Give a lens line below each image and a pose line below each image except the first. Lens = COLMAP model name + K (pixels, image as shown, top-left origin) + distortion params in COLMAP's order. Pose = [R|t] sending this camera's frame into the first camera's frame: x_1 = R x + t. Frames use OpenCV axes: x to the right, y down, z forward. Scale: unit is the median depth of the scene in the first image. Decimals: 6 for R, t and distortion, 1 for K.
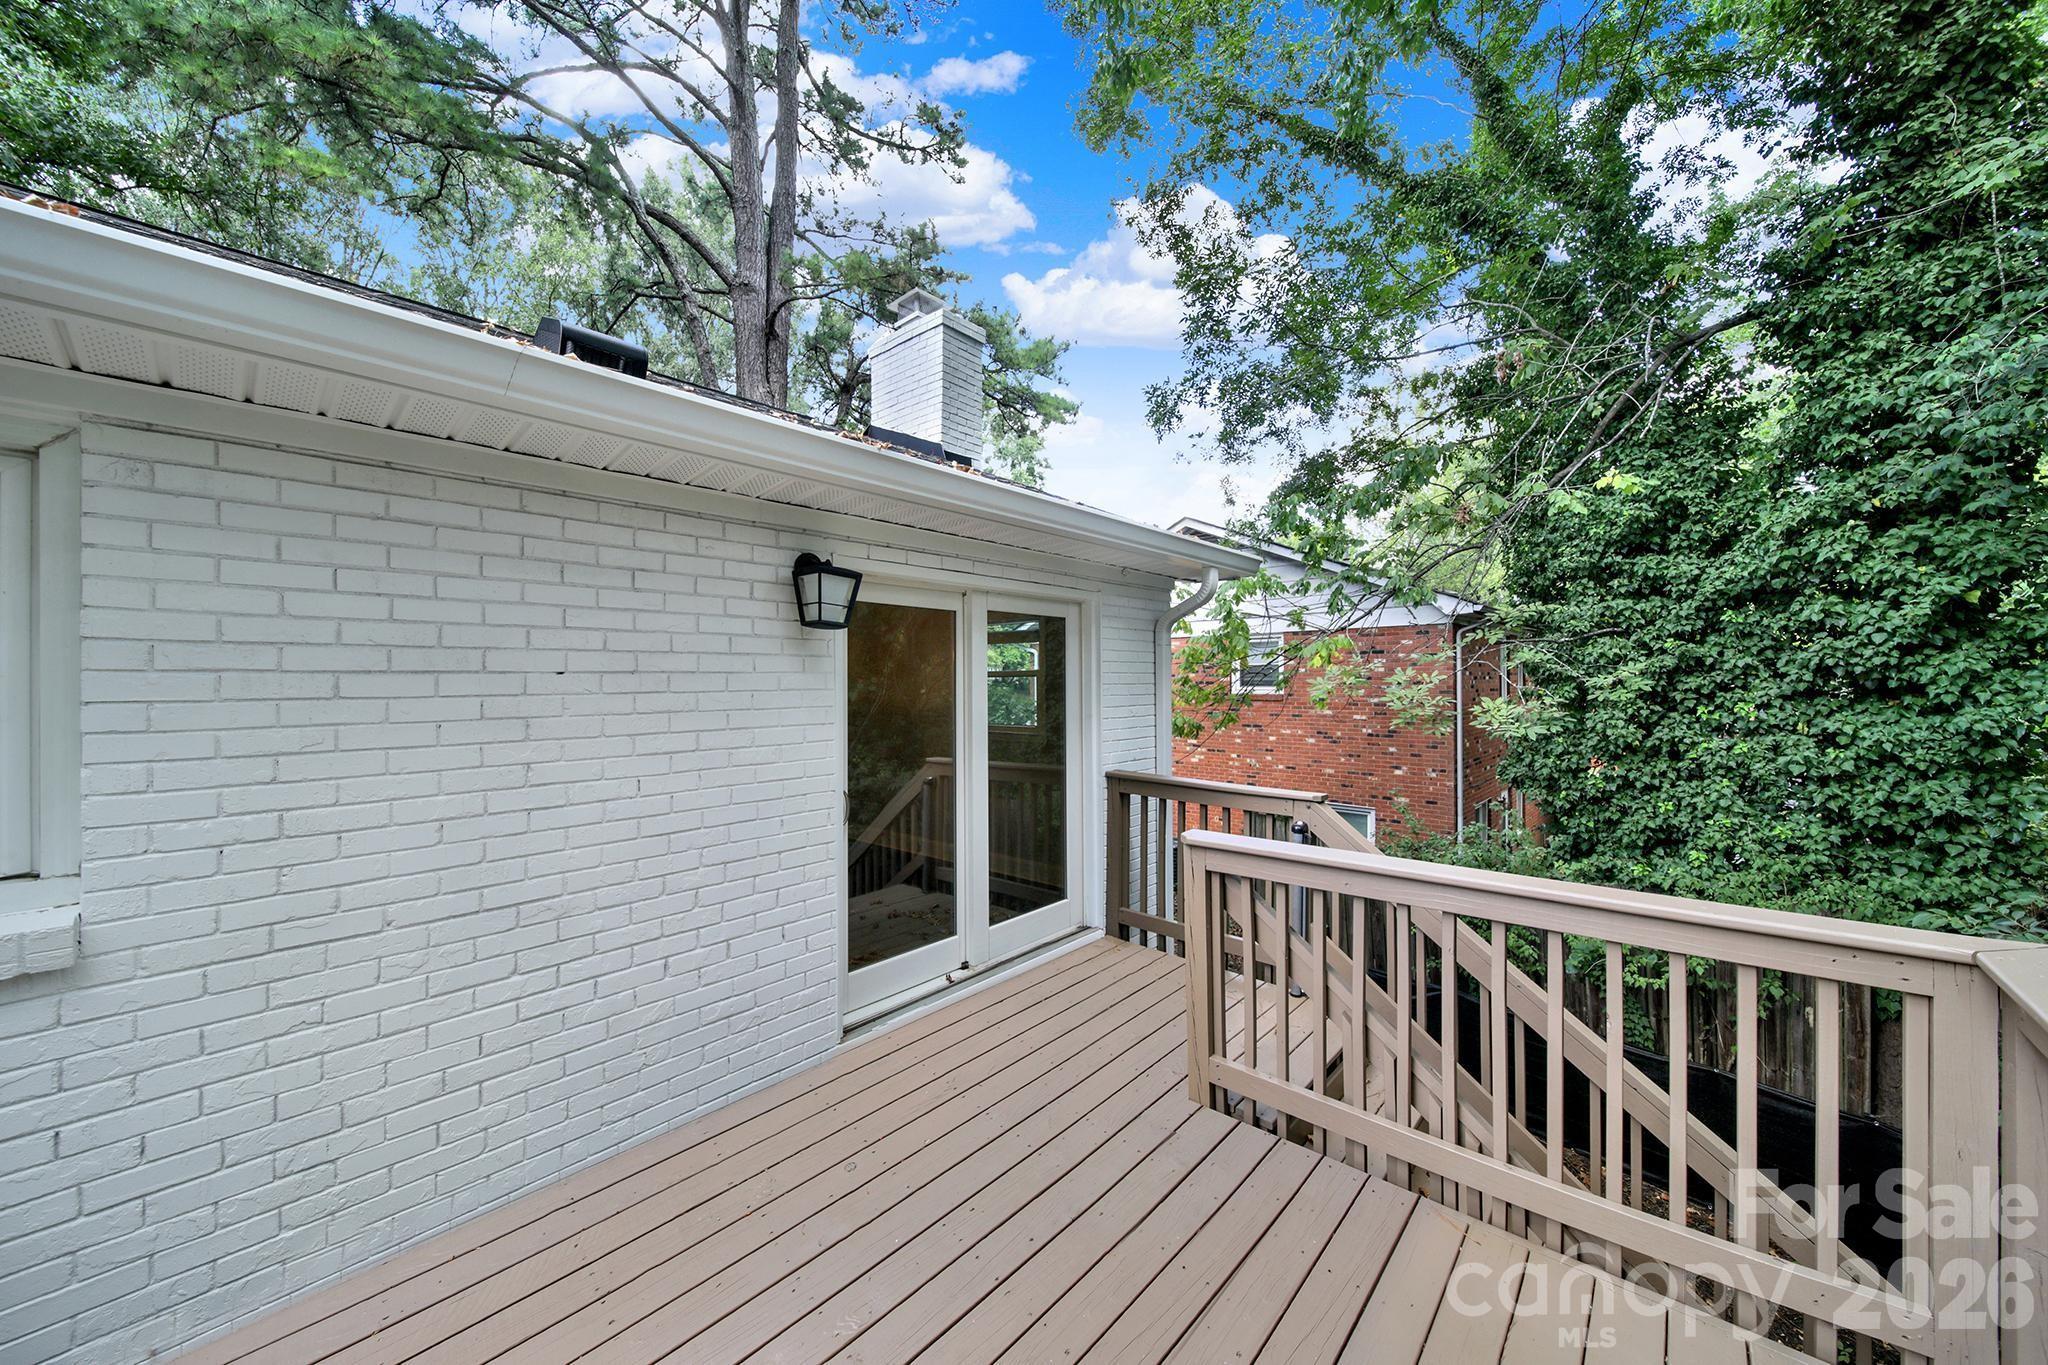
lens RADIAL K [[735.2, 0, 1015.8], [0, 735.2, 664.4], [0, 0, 1]] dist [-0.008412, 0.000022]
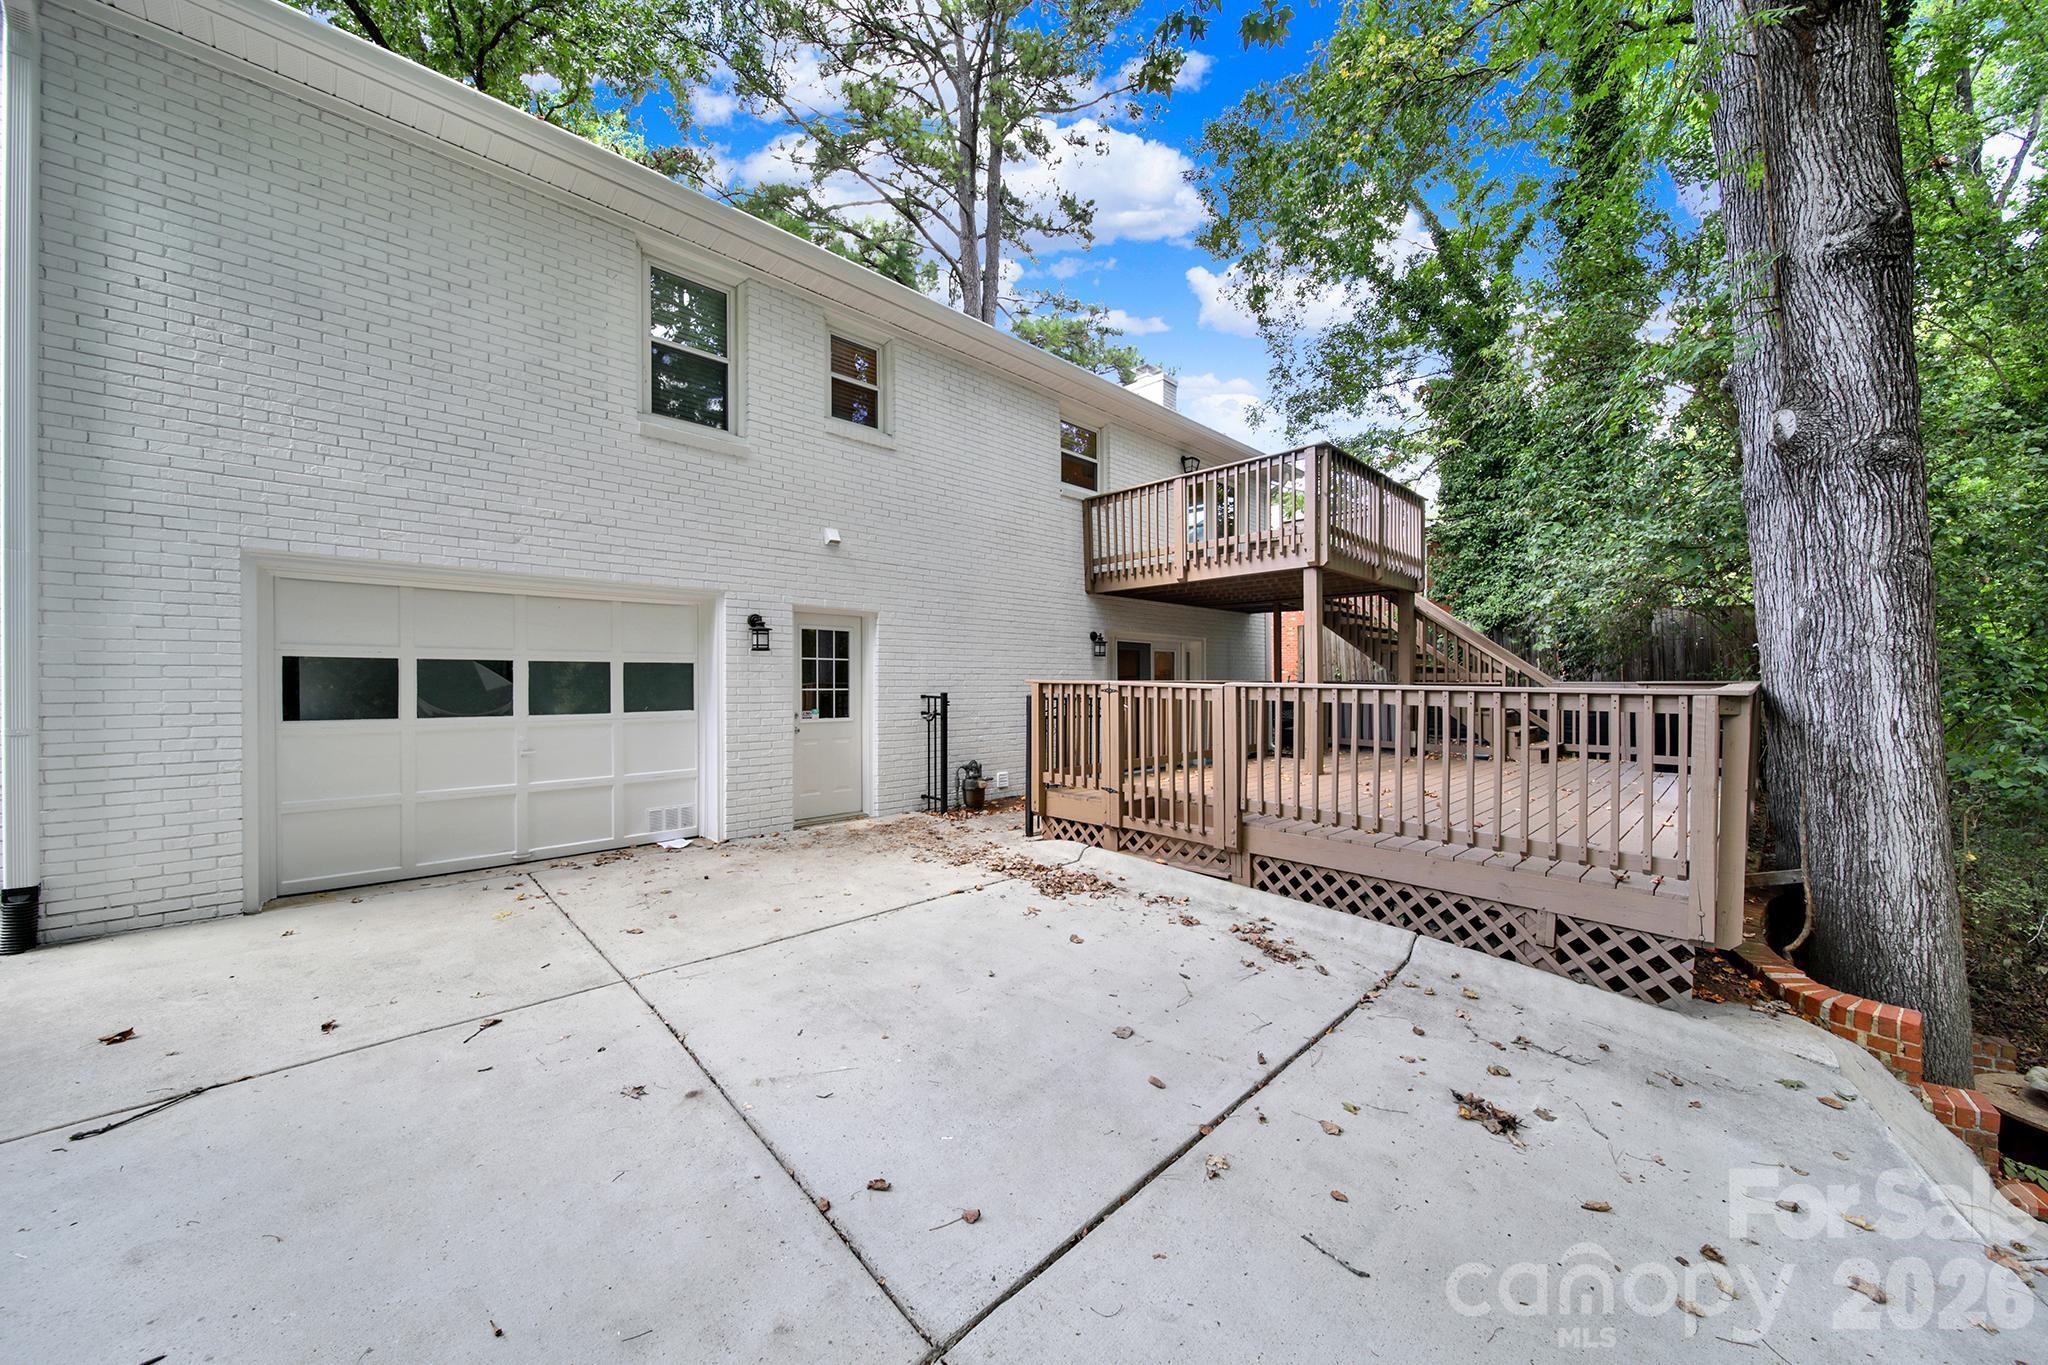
lens RADIAL K [[729.1, 0, 1024.0], [0, 729.1, 682.5], [0, 0, 1]] dist [-0.004309, -0.000136]
pose [[0.998276, -0.004859, -0.058489, -0.173788], [0.005870, 0.999836, 0.017121, 0.181336], [0.058396, -0.017434, 0.998141, -0.553827]]
